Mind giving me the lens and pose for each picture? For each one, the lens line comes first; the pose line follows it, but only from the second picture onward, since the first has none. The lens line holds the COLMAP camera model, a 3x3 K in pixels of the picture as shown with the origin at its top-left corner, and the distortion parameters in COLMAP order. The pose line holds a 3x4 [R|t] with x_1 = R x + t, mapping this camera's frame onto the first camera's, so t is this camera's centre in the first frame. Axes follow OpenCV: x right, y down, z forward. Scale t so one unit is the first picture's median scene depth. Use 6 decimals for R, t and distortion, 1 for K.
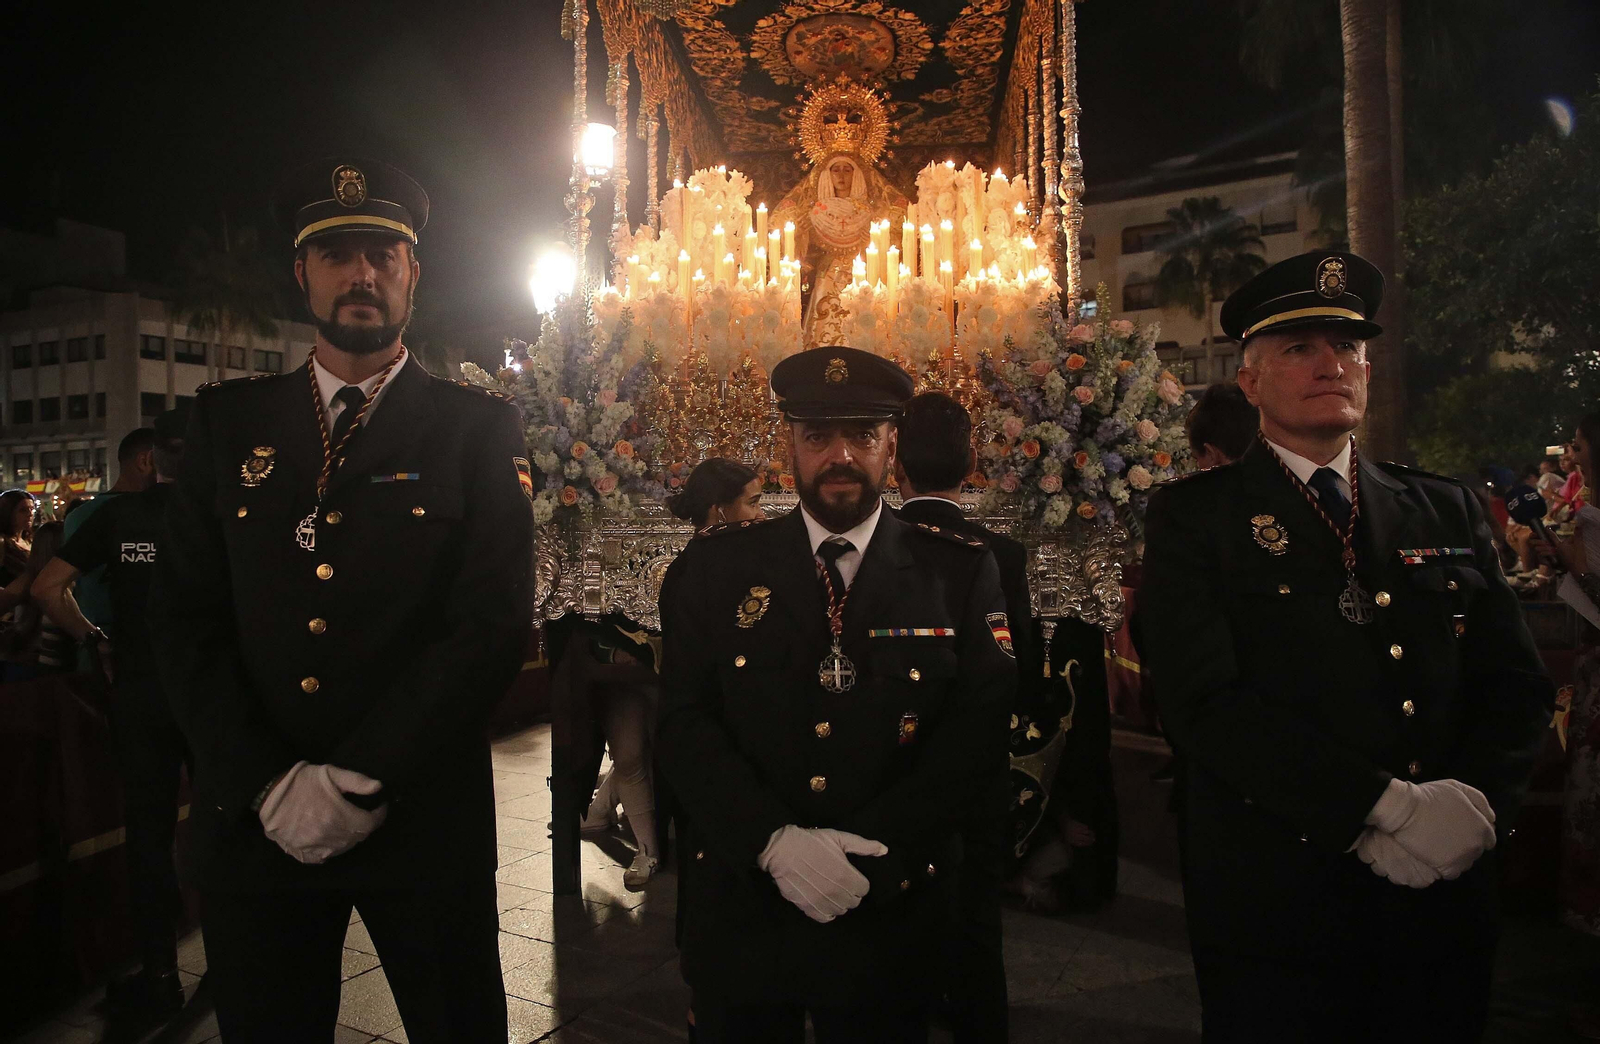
lens RADIAL K [[1066.4, 0, 800.0], [0, 1066.4, 522.0], [0, 0, 1]] dist [-0.049018, 0.001227]
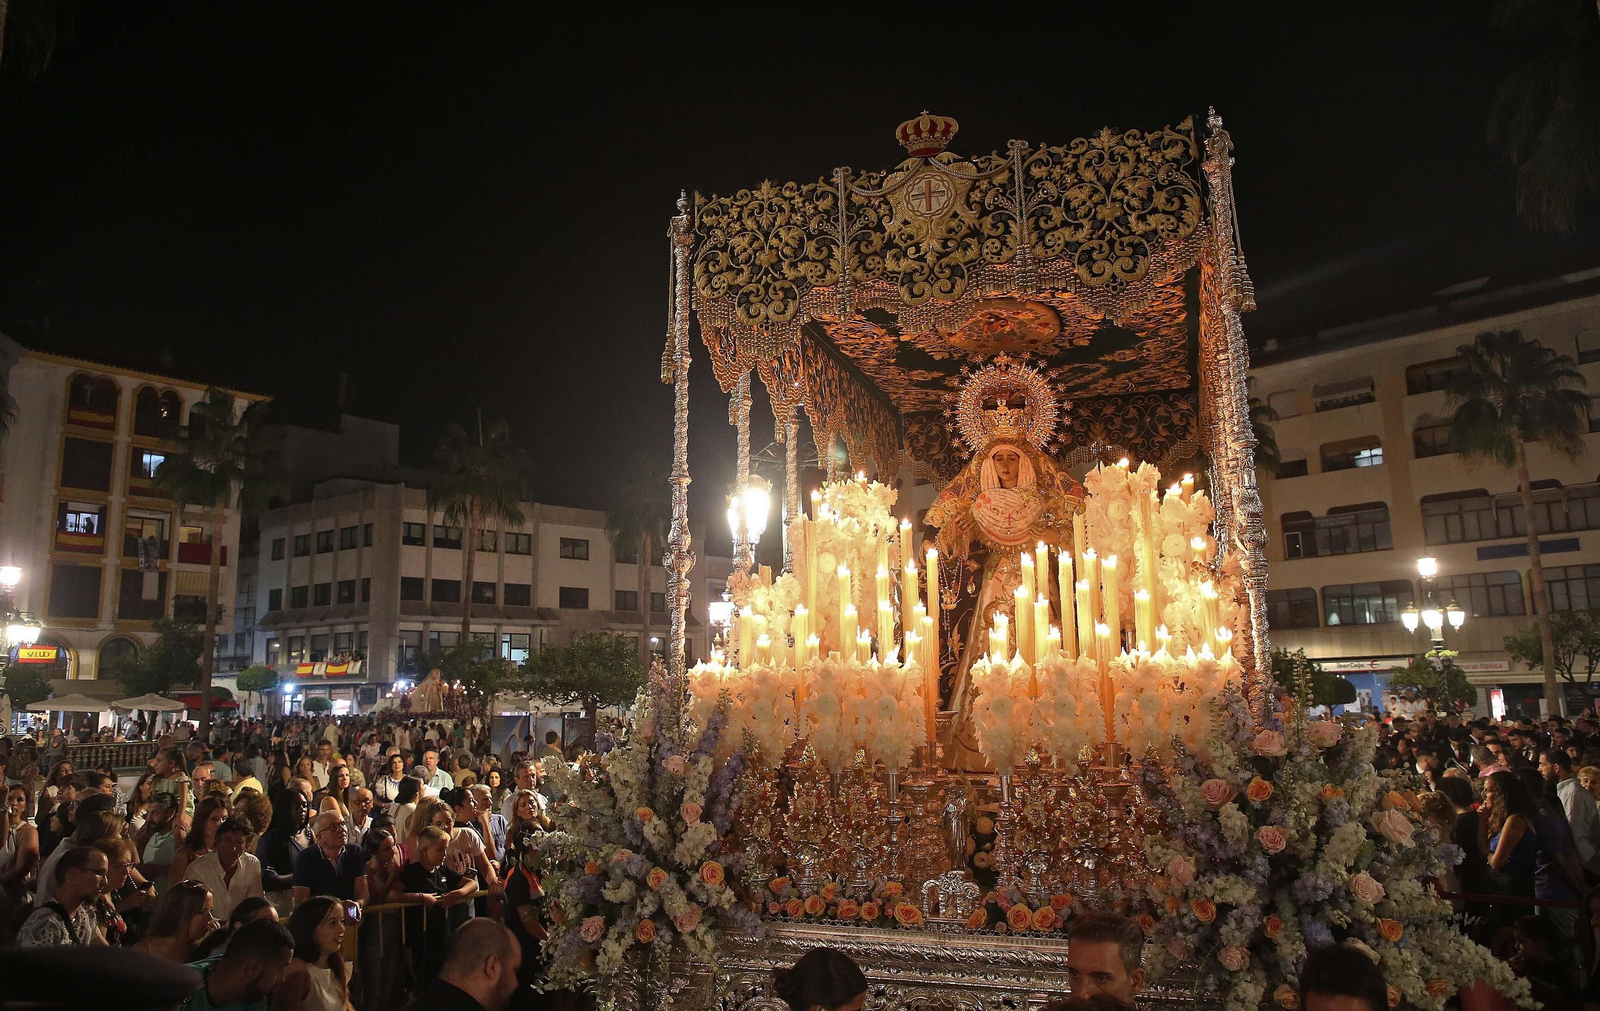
lens RADIAL K [[1133.2, 0, 800.0], [0, 1133.2, 505.5], [0, 0, 1]] dist [-0.058019, 0.046894]
pose [[0.976456, -0.044631, -0.211048, 0.096055], [0.006433, 0.983952, -0.178318, -0.176485], [0.215620, 0.172762, 0.961073, 0.091840]]
